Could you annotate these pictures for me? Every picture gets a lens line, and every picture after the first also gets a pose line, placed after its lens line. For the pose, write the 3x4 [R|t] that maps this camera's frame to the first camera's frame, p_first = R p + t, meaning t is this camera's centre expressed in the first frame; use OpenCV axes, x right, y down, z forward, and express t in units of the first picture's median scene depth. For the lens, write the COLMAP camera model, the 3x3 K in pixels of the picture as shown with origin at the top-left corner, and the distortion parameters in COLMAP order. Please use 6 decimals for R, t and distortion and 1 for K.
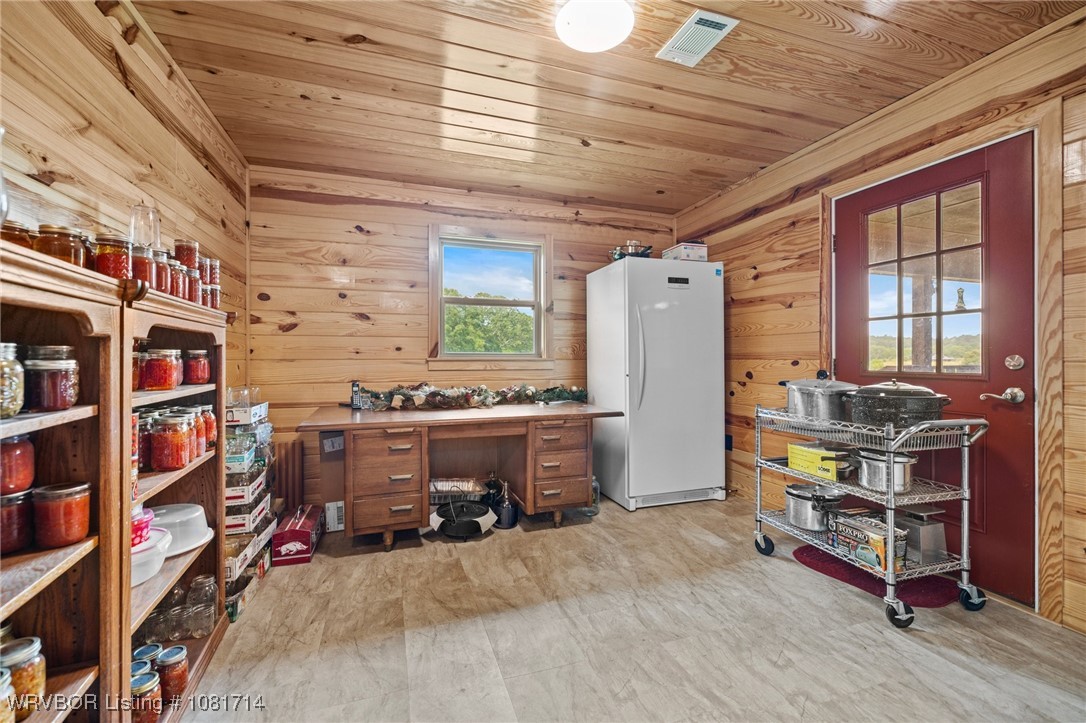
lens RADIAL K [[452.5, 0, 543.8], [0, 452.5, 359.4], [0, 0, 1]] dist [-0.000559, 0.000345]
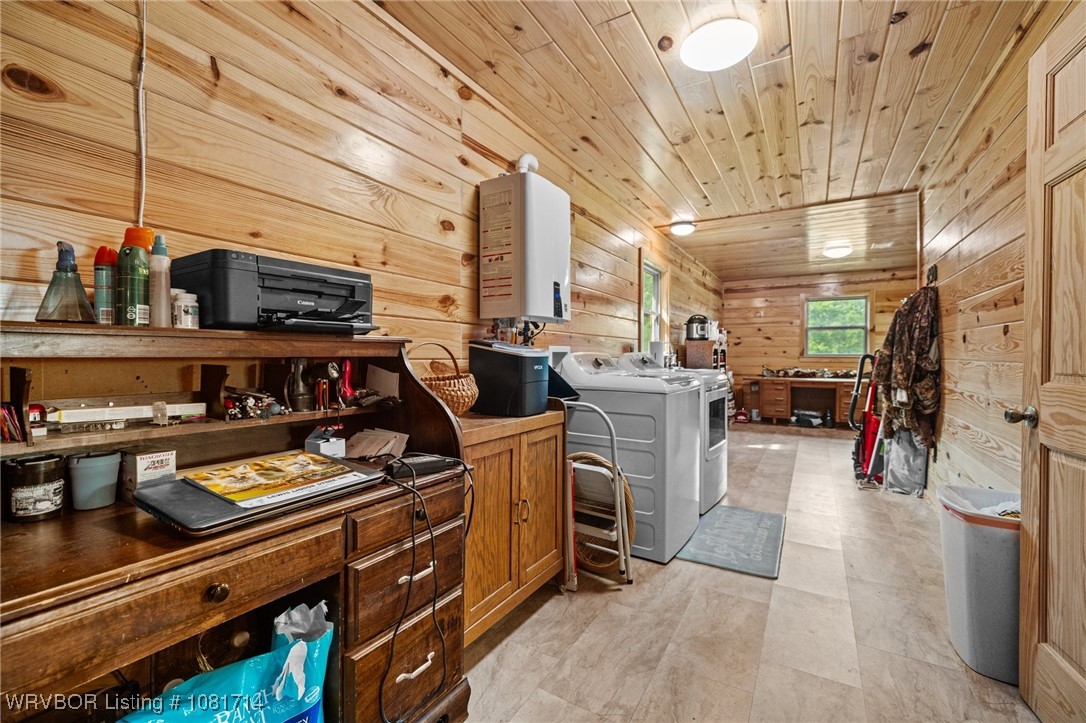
lens RADIAL K [[452.5, 0, 543.8], [0, 452.5, 359.4], [0, 0, 1]] dist [-0.000559, 0.000345]
pose [[0.642592, 0.009179, -0.766154, 0.711567], [-0.003468, 0.999953, 0.009072, -0.003368], [0.766201, -0.003173, 0.642593, -1.528419]]
